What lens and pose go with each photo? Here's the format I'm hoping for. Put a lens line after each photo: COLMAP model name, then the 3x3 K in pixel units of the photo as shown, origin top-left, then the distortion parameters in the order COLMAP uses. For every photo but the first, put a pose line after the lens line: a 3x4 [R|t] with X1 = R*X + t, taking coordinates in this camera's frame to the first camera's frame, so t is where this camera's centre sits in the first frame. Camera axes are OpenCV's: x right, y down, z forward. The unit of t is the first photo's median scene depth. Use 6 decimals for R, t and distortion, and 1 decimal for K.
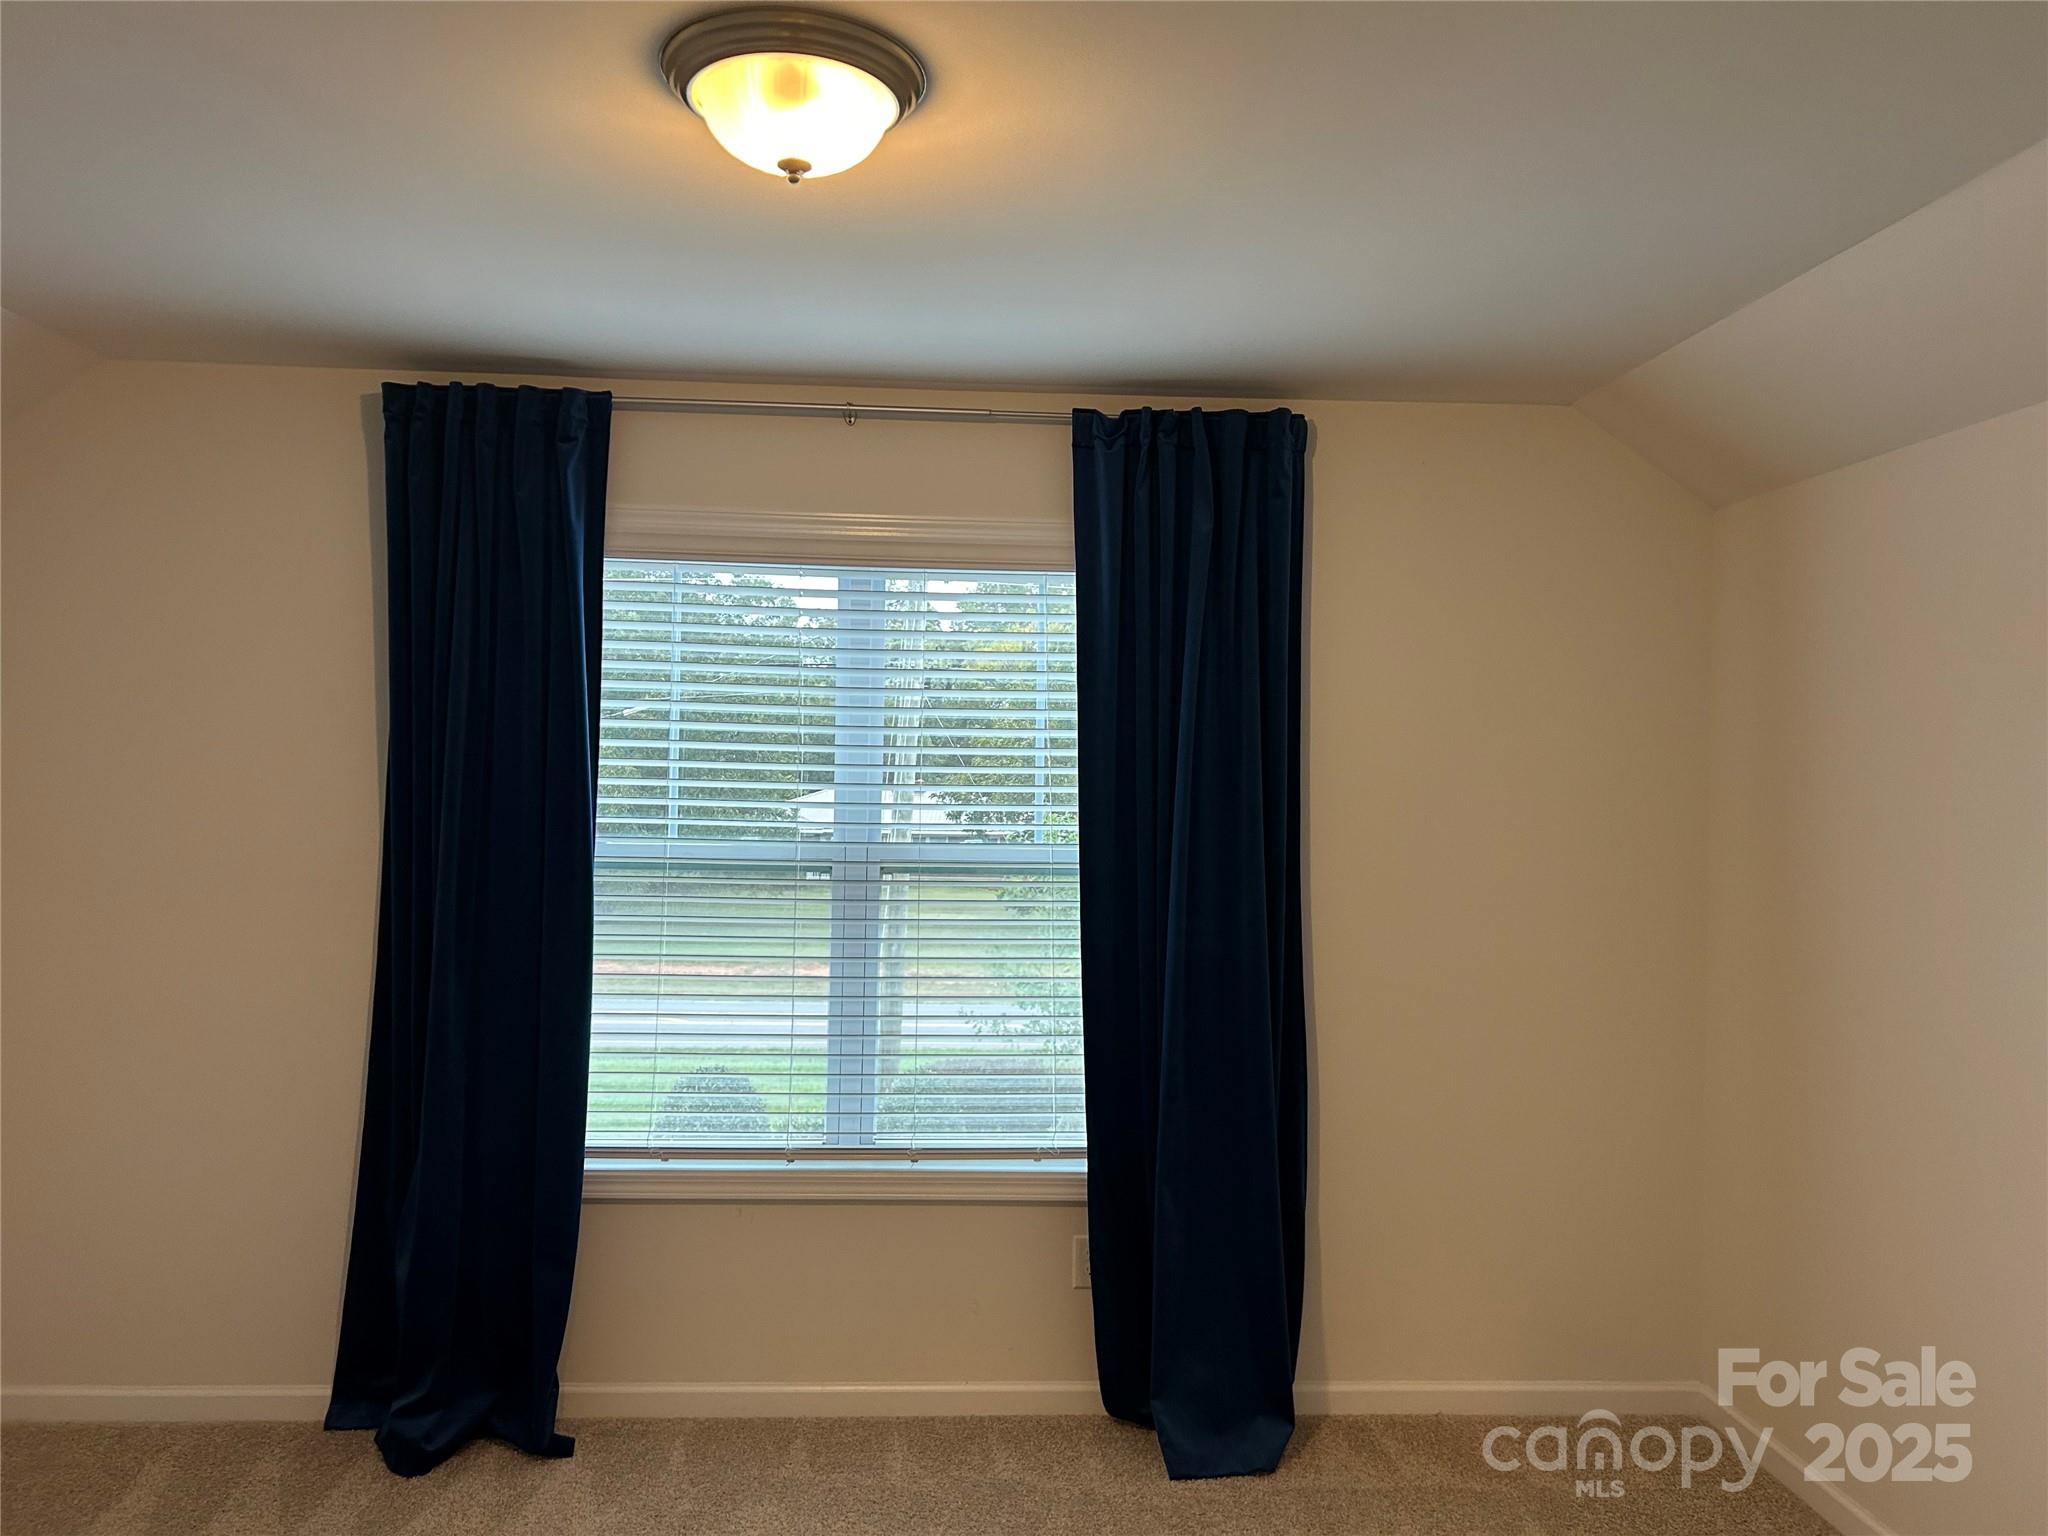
lens RADIAL K [[1203.4, 0, 1026.5], [0, 1203.4, 762.1], [0, 0, 1]] dist [0.001260, -0.006426]
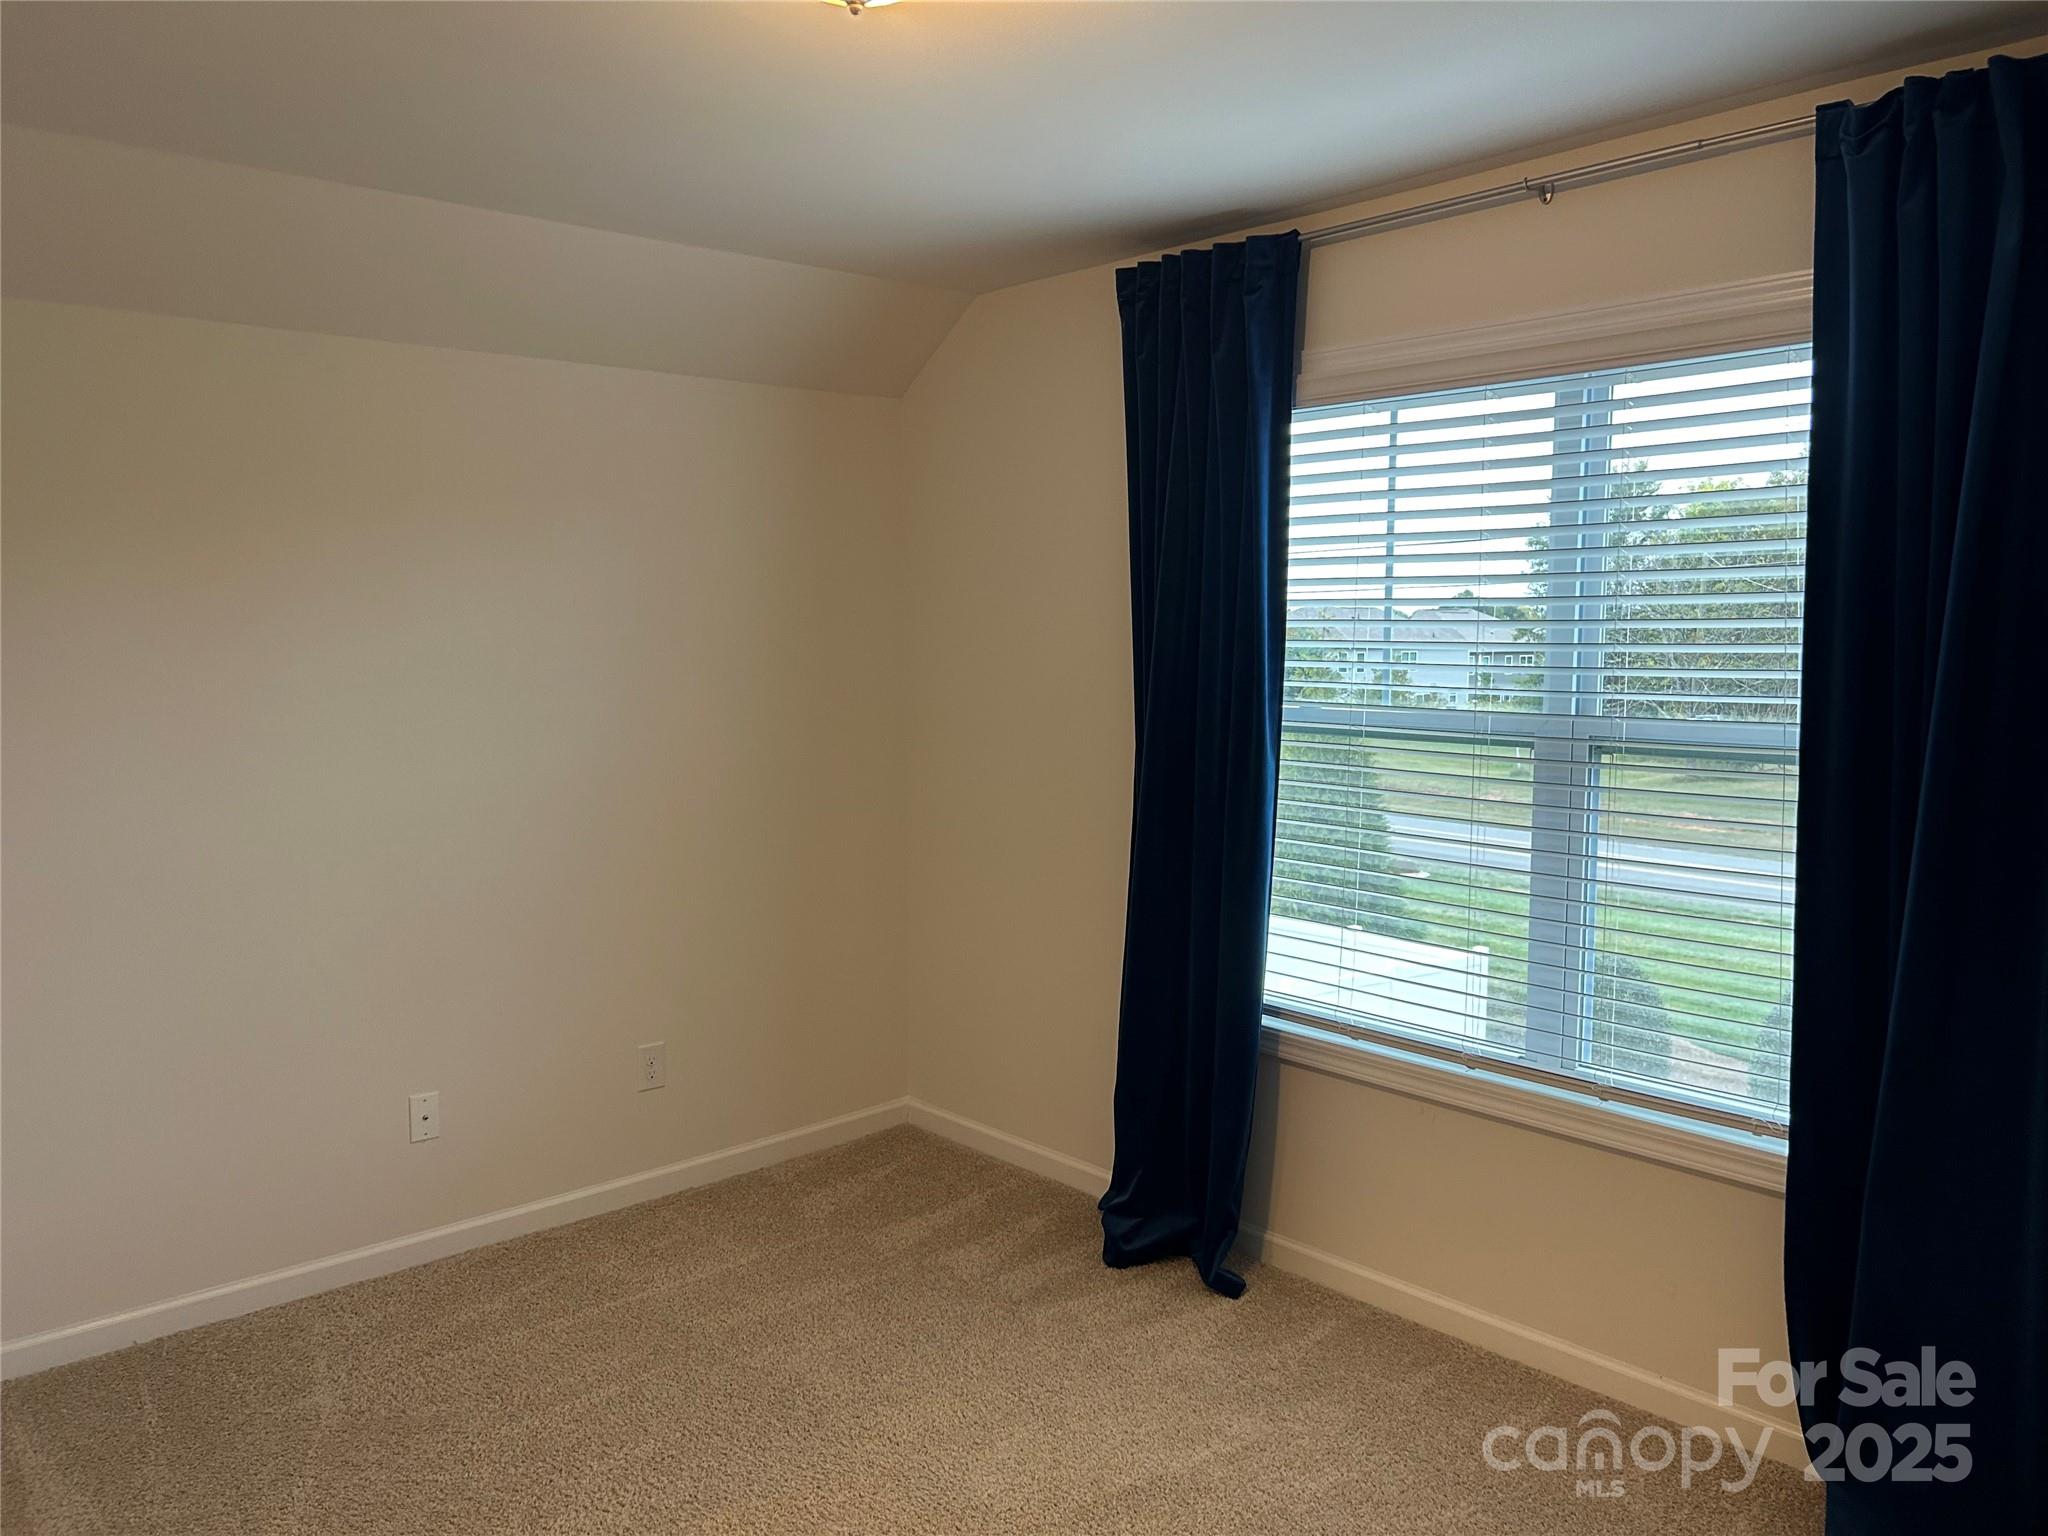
lens RADIAL K [[1537.5, 0, 1011.9], [0, 1537.5, 785.5], [0, 0, 1]] dist [0.053460, -0.061649]
pose [[0.629024, 0.062644, -0.774858, 0.477110], [0.017818, 0.995324, 0.094931, 0.007826], [0.777182, -0.073520, 0.624967, 0.031017]]
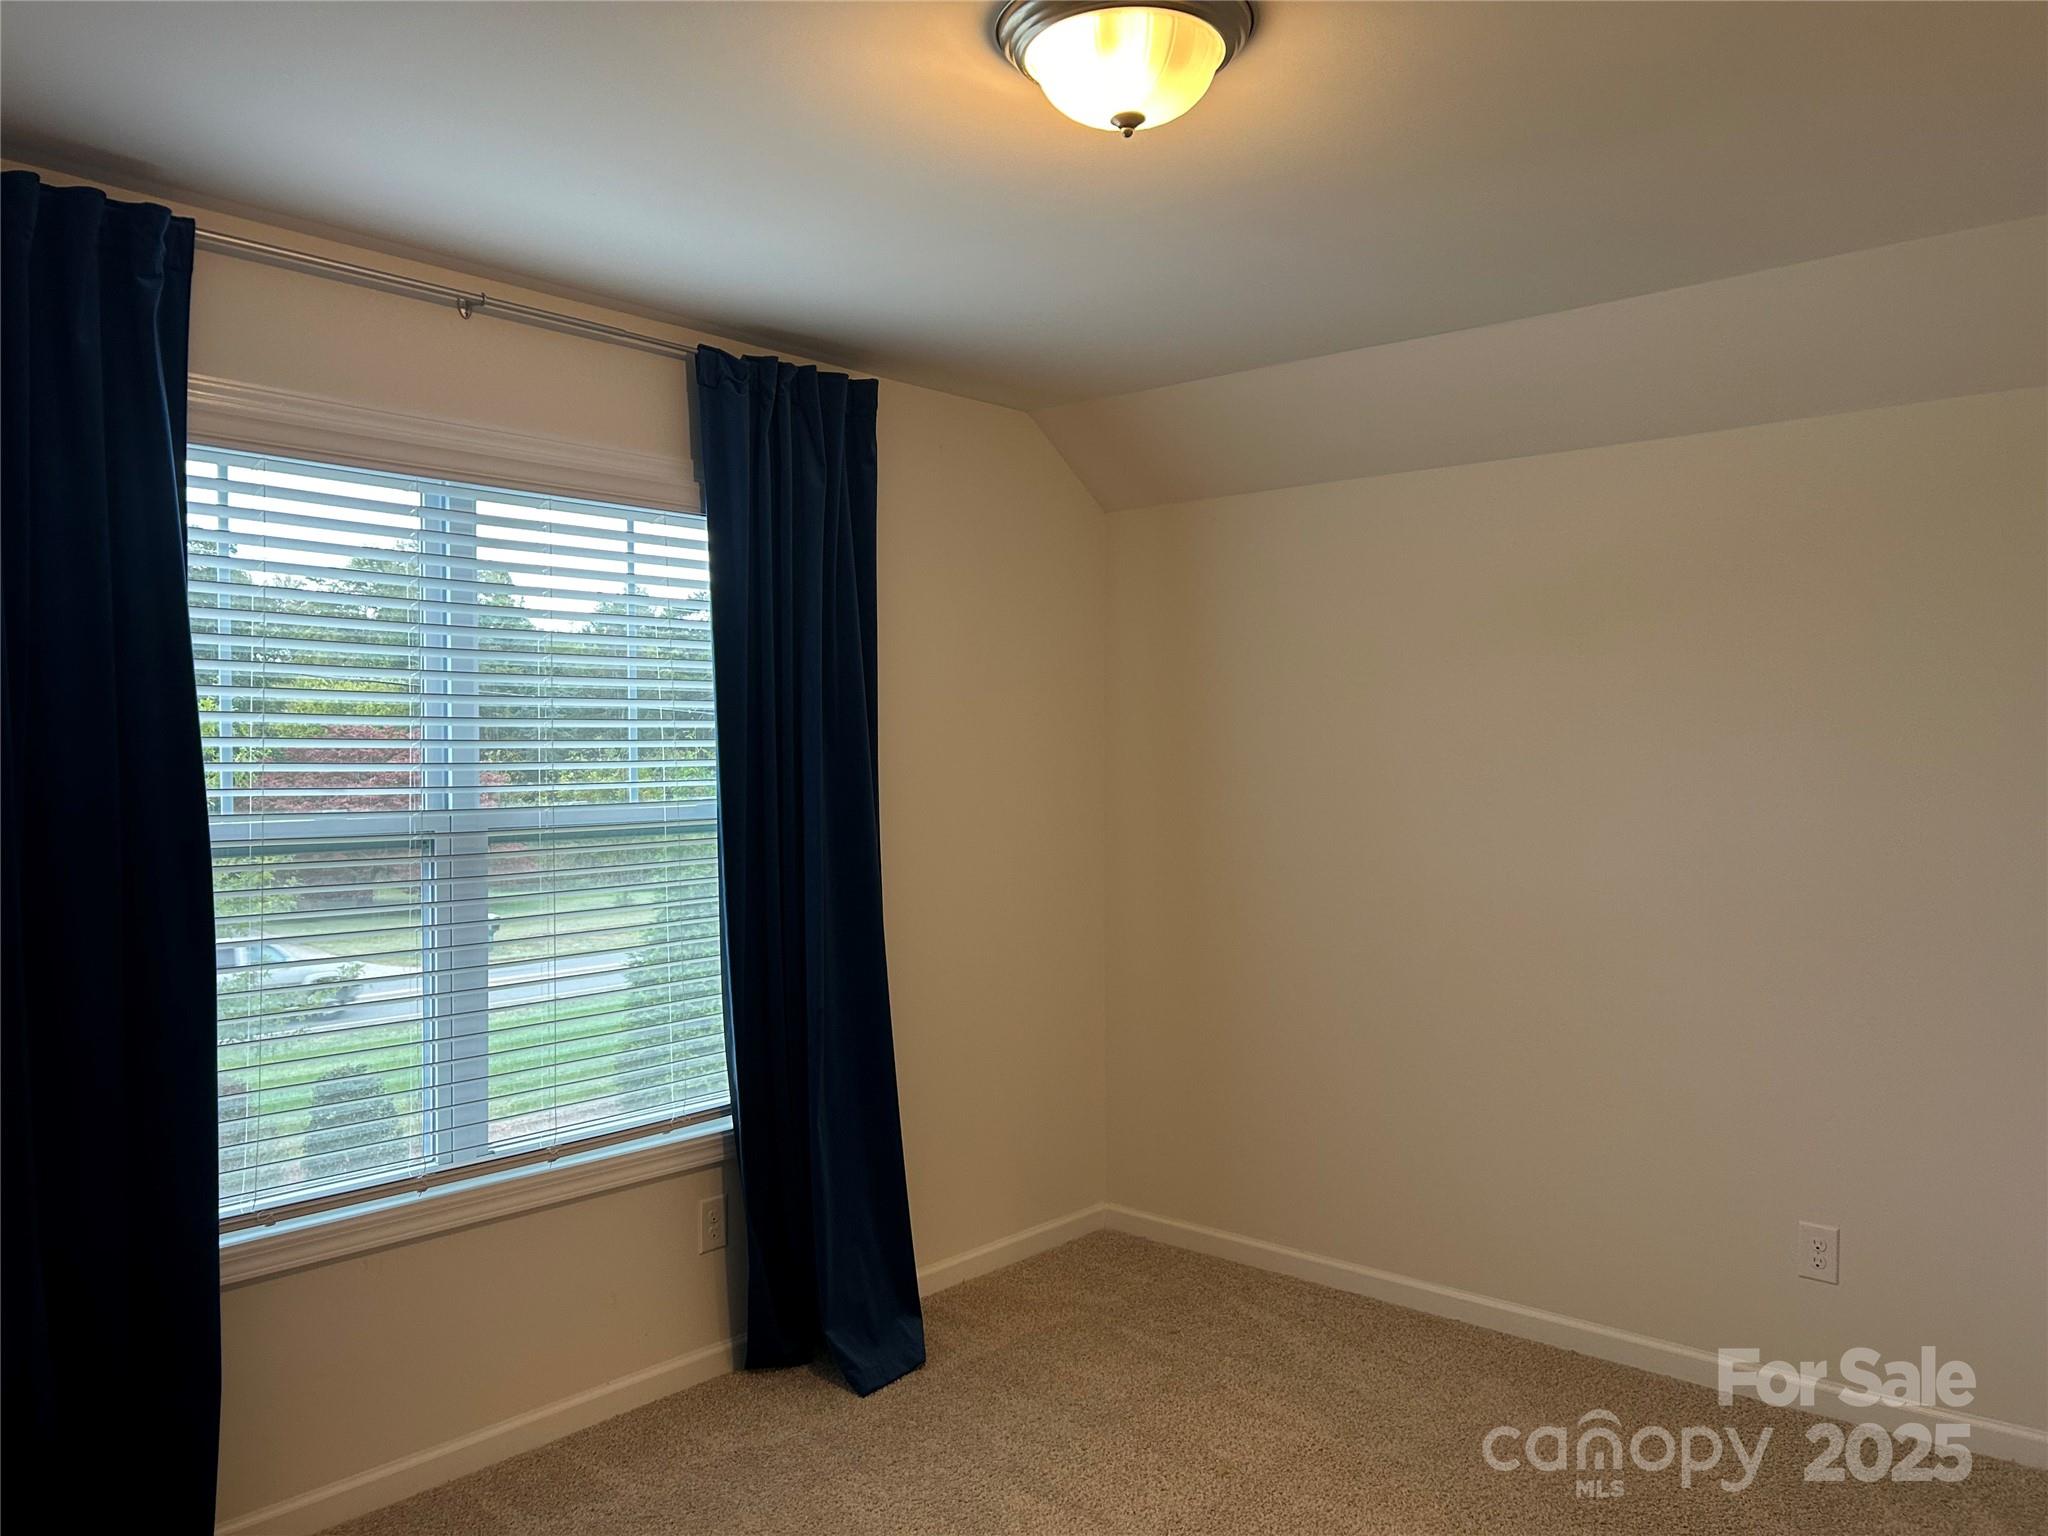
lens RADIAL K [[1537.5, 0, 1003.2], [0, 1537.5, 750.2], [0, 0, 1]] dist [0.053460, -0.061649]
pose [[0.700406, -0.019814, 0.713470, -0.683982], [-0.006255, 0.999406, 0.033895, -0.015344], [-0.713717, -0.028204, 0.699866, -0.040680]]
